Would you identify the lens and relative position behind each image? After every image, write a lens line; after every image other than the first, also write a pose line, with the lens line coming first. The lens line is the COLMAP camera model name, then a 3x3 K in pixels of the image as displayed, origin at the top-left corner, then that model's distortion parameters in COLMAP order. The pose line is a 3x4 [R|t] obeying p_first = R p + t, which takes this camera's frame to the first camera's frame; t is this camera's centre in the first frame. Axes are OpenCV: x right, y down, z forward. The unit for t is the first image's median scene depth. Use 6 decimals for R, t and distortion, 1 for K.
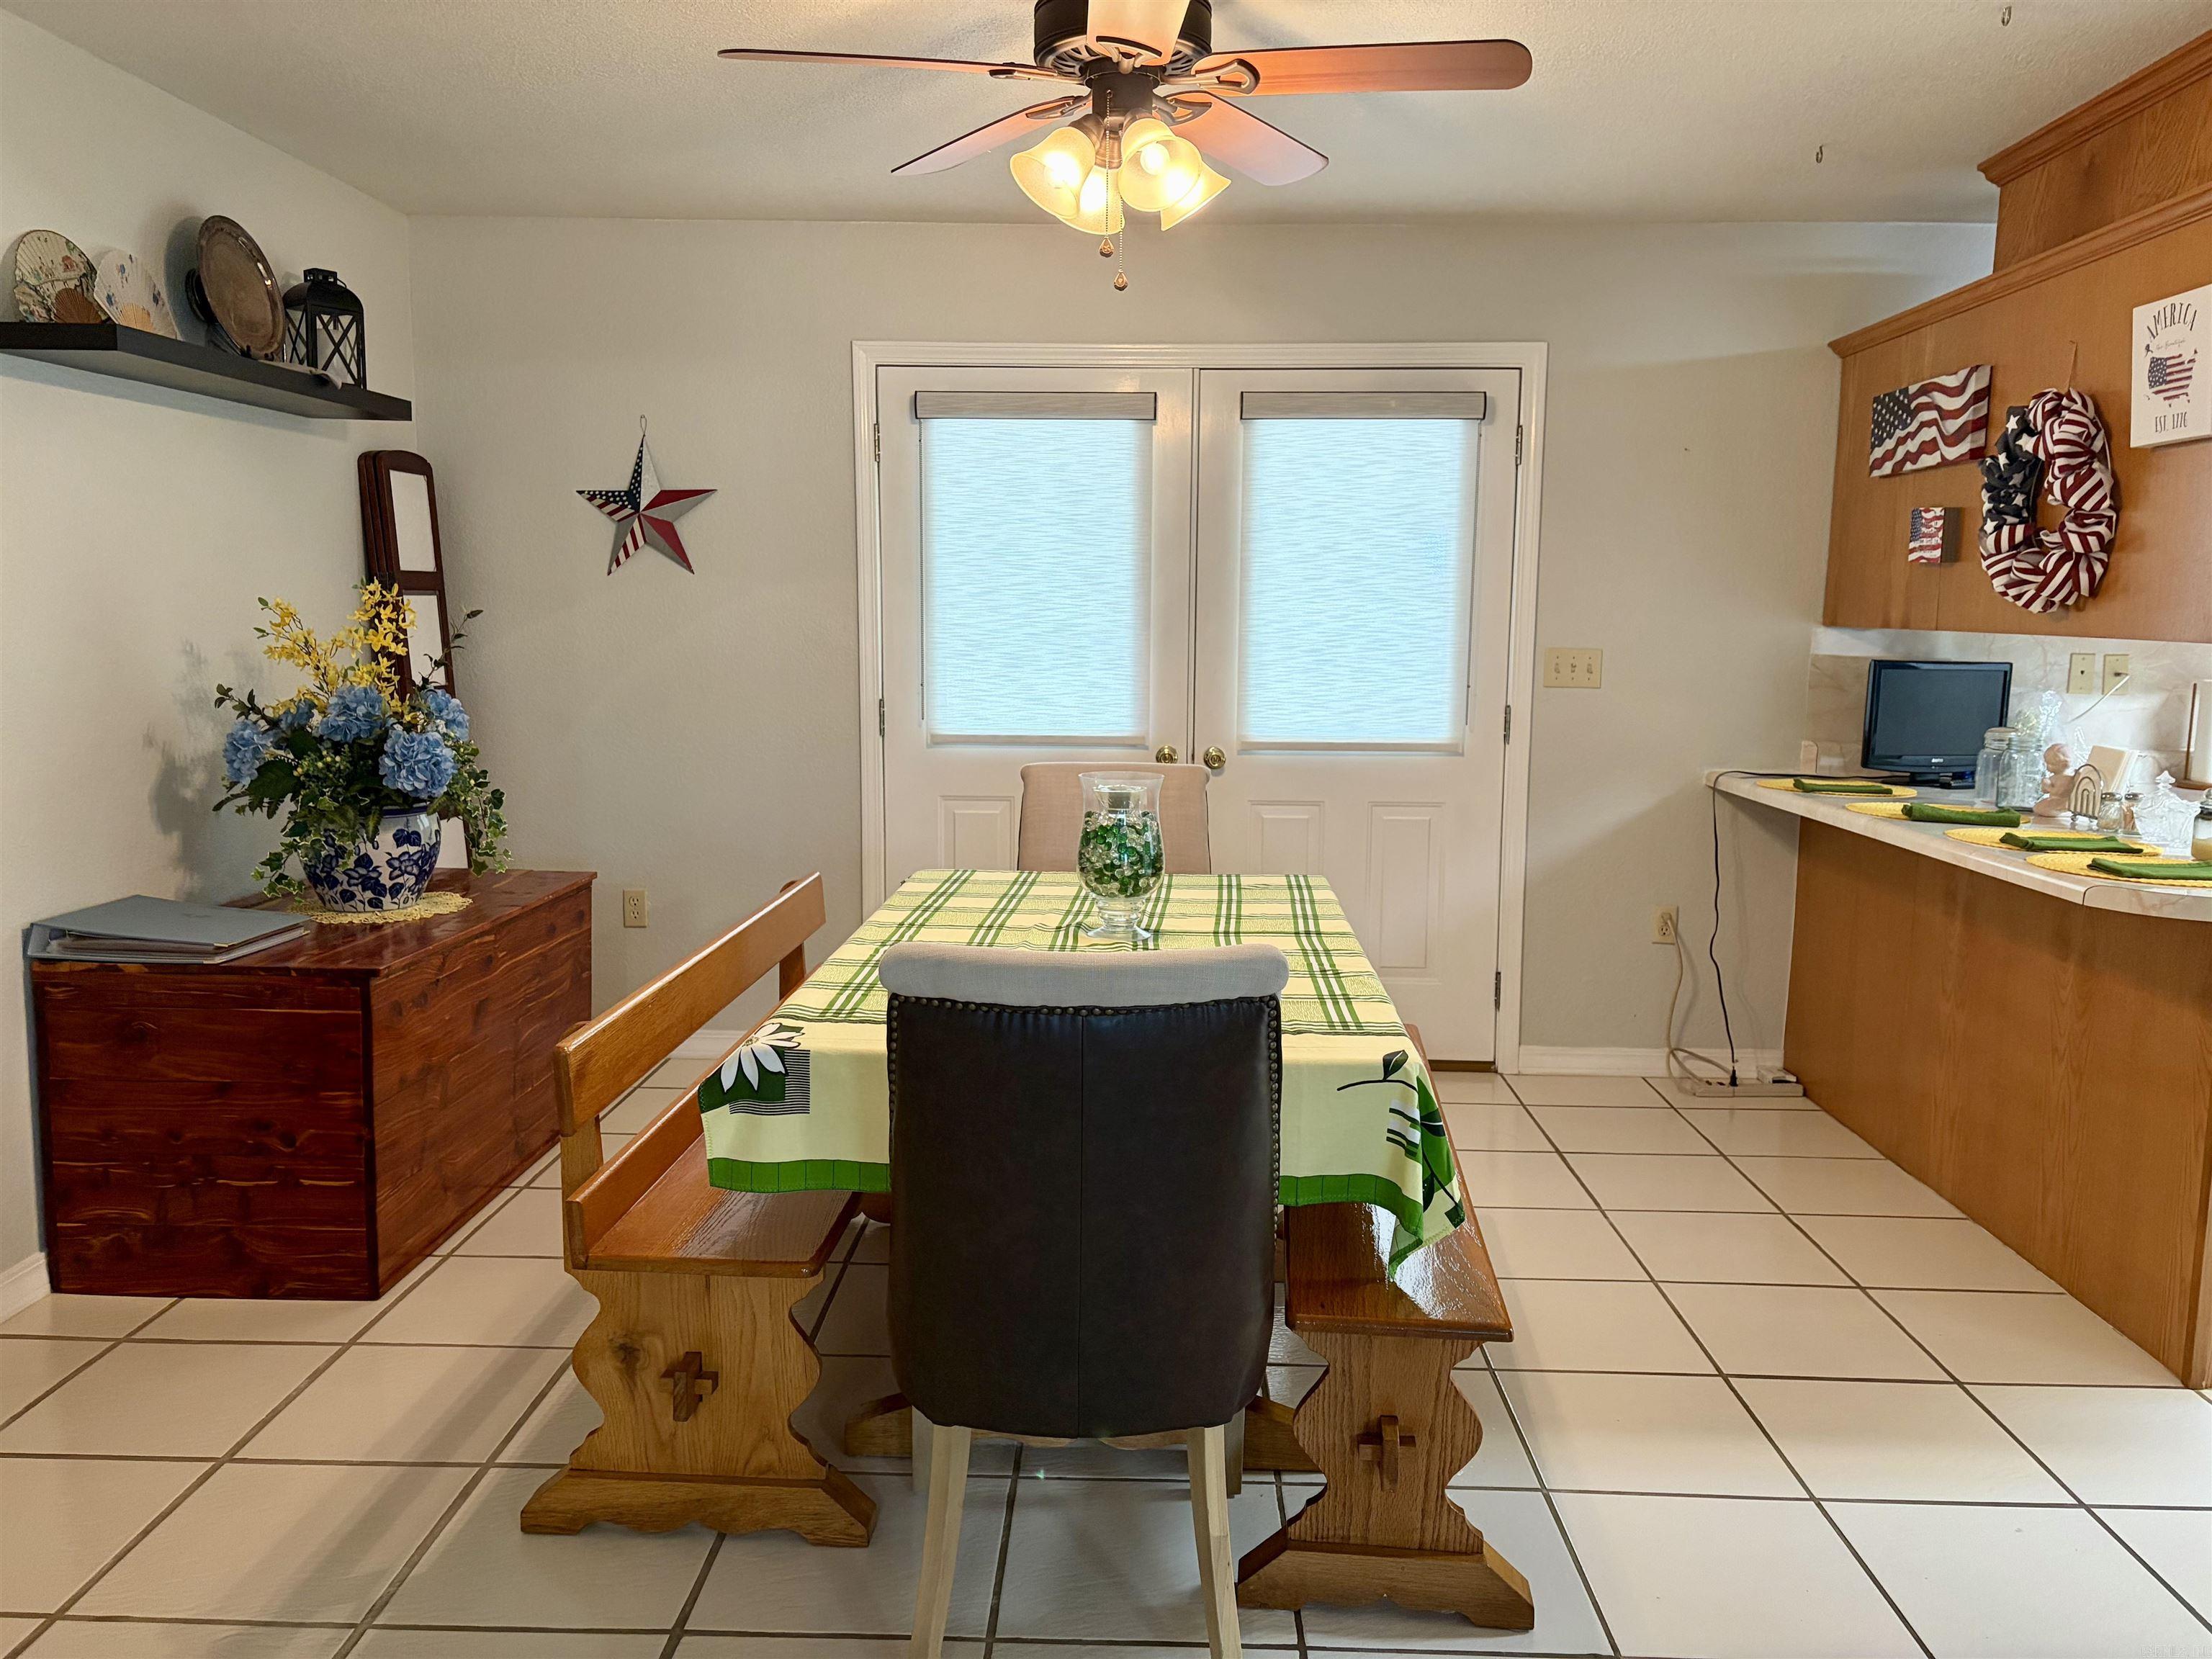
lens RADIAL K [[1660.6, 0, 1108.9], [0, 1660.6, 827.8], [0, 0, 1]] dist [0.031027, -0.013728]
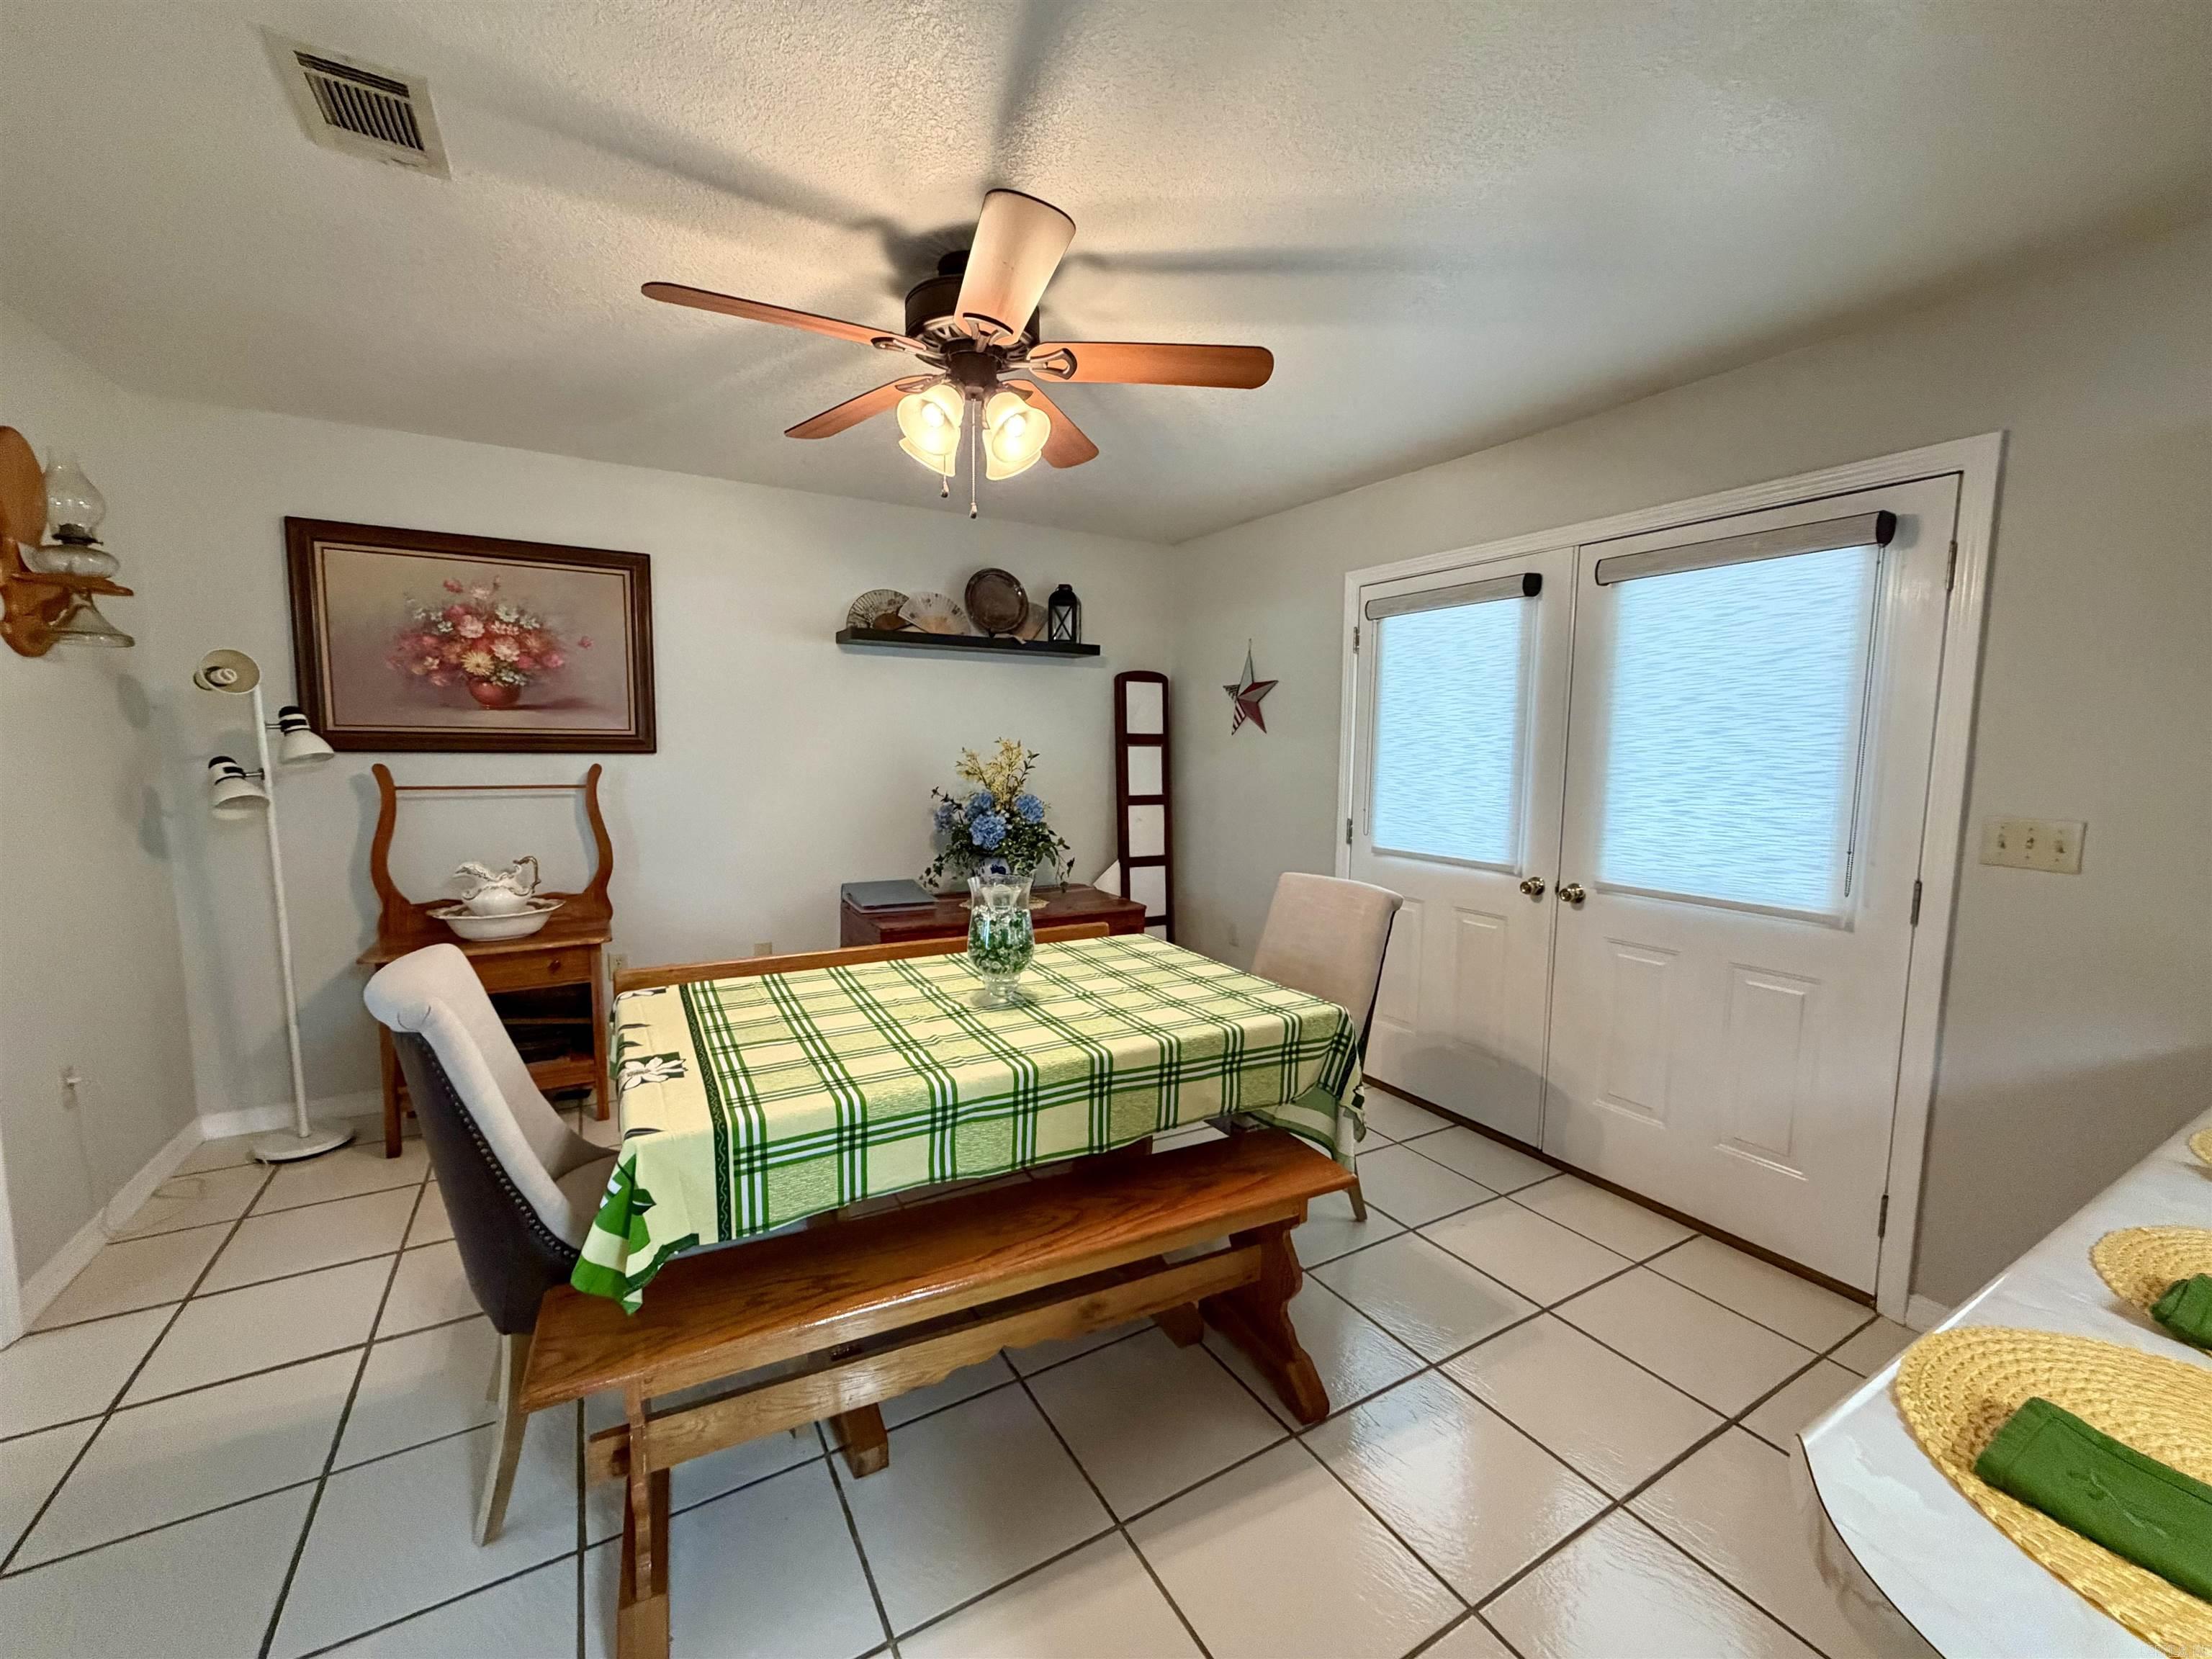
lens RADIAL K [[875.5, 0, 1098.8], [0, 875.5, 828.2], [0, 0, 1]] dist [-0.013278, -0.000251]
pose [[0.525605, 0.079776, -0.846980, 0.390115], [-0.121327, 0.992446, 0.018186, -0.058058], [0.842033, 0.093203, 0.531313, 0.430616]]
